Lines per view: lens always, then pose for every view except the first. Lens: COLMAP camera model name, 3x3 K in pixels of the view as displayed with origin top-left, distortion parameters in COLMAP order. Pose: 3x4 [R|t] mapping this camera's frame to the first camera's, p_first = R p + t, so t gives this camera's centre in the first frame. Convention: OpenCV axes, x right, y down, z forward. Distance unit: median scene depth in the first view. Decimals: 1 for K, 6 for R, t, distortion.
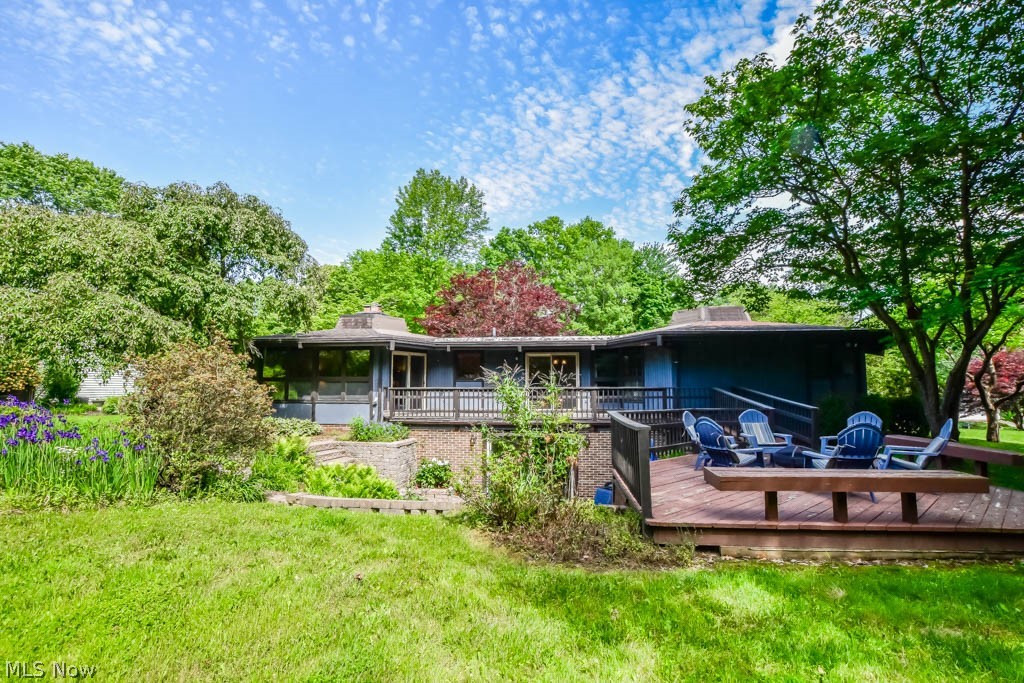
lens RADIAL K [[482.9, 0, 517.0], [0, 482.9, 346.6], [0, 0, 1]] dist [-0.037089, -0.000102]
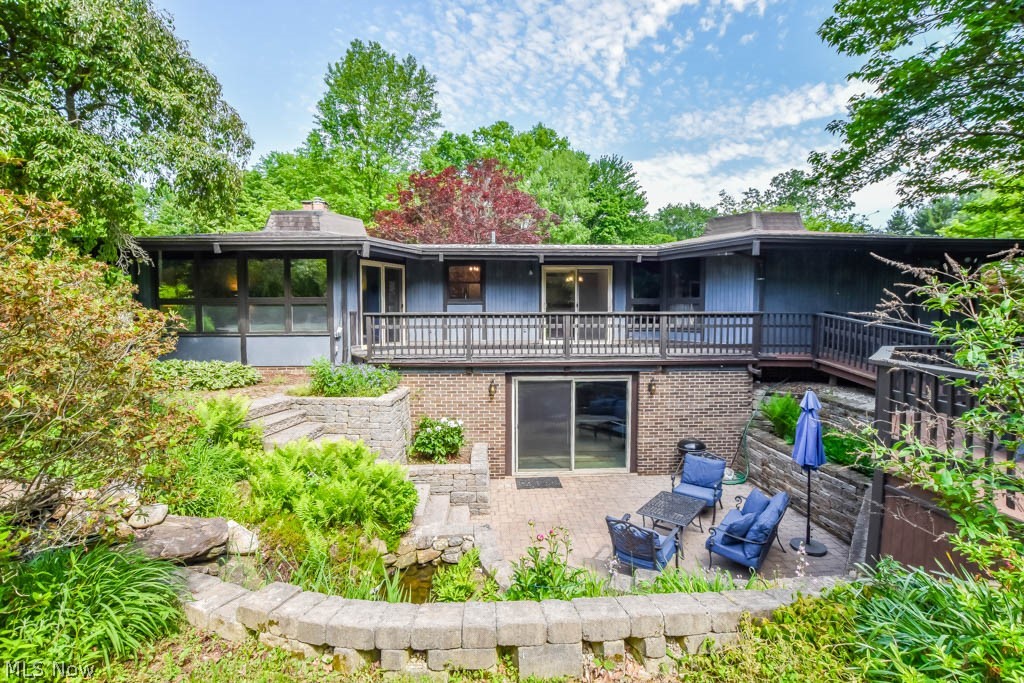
lens RADIAL K [[474.8, 0, 507.7], [0, 474.8, 331.8], [0, 0, 1]] dist [-0.019882, 0.000095]
pose [[0.989883, -0.006927, 0.141716, -0.140755], [-0.011407, 0.991689, 0.128151, 0.020912], [-0.141425, -0.128471, 0.981577, 0.277826]]
